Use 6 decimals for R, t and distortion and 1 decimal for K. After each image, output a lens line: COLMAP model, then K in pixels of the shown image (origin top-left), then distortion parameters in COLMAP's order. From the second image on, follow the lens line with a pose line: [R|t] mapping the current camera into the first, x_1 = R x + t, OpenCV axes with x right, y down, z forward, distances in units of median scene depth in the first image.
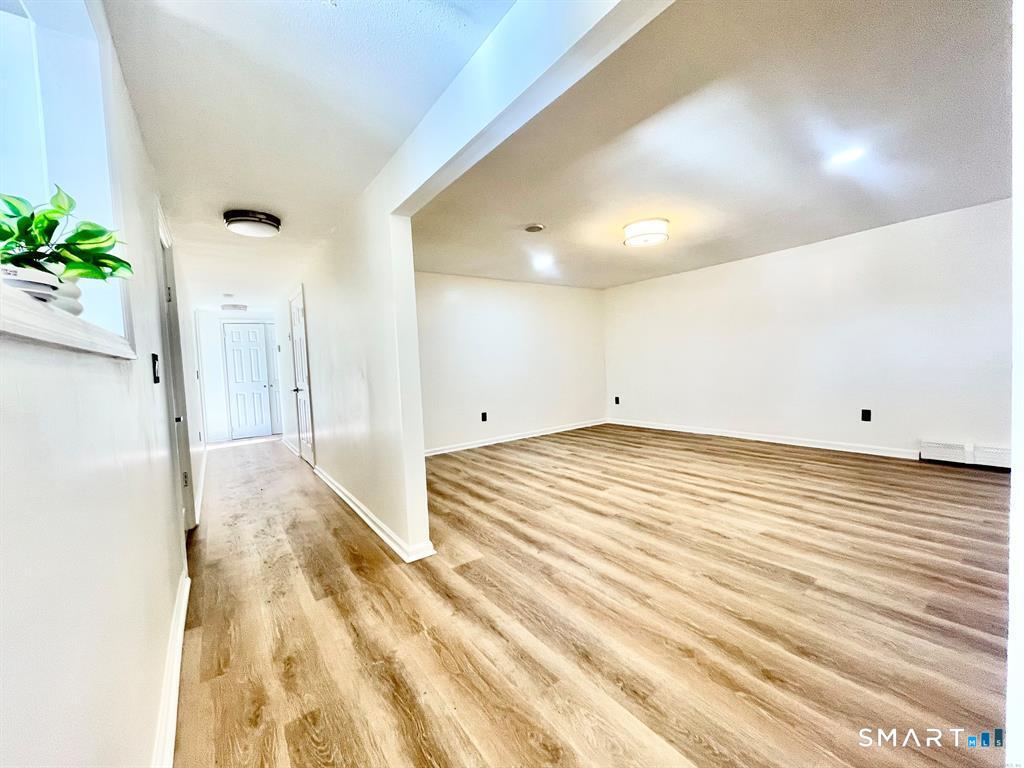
lens RADIAL K [[410.7, 0, 508.6], [0, 410.7, 384.7], [0, 0, 1]] dist [-0.001038, -0.001941]
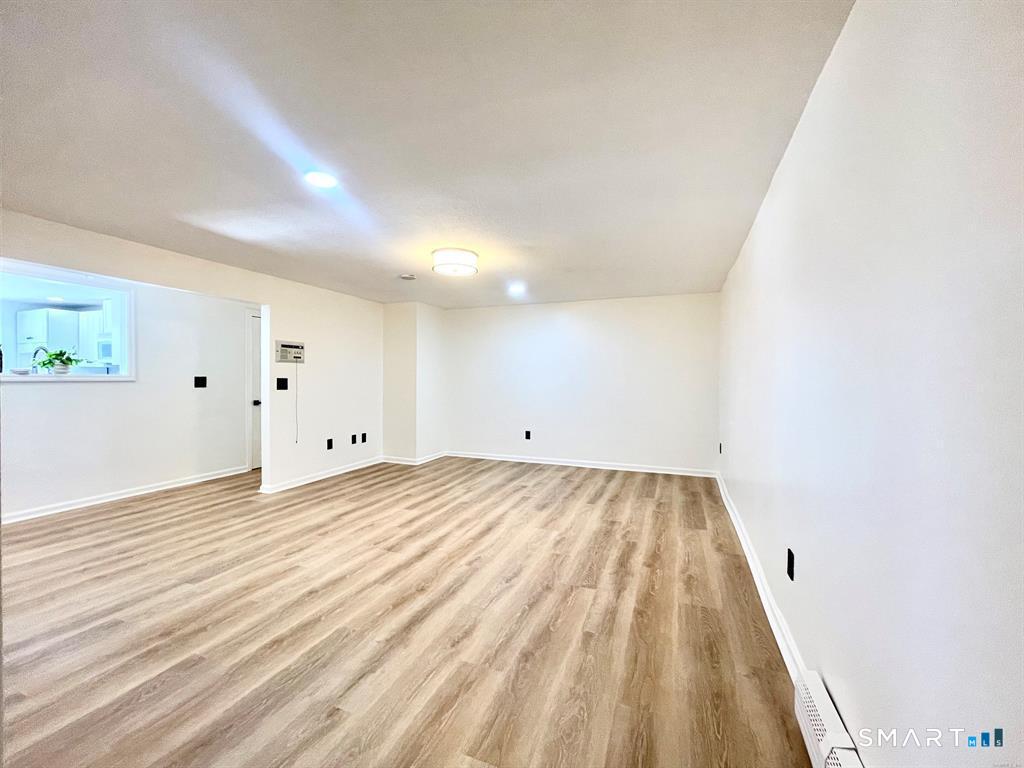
lens RADIAL K [[410.7, 0, 509.2], [0, 410.7, 384.1], [0, 0, 1]] dist [-0.001038, -0.001941]
pose [[0.546125, 0.061312, -0.835457, 1.571085], [-0.074741, 0.996907, 0.024304, -0.146992], [0.834363, 0.049170, 0.549018, 0.766136]]
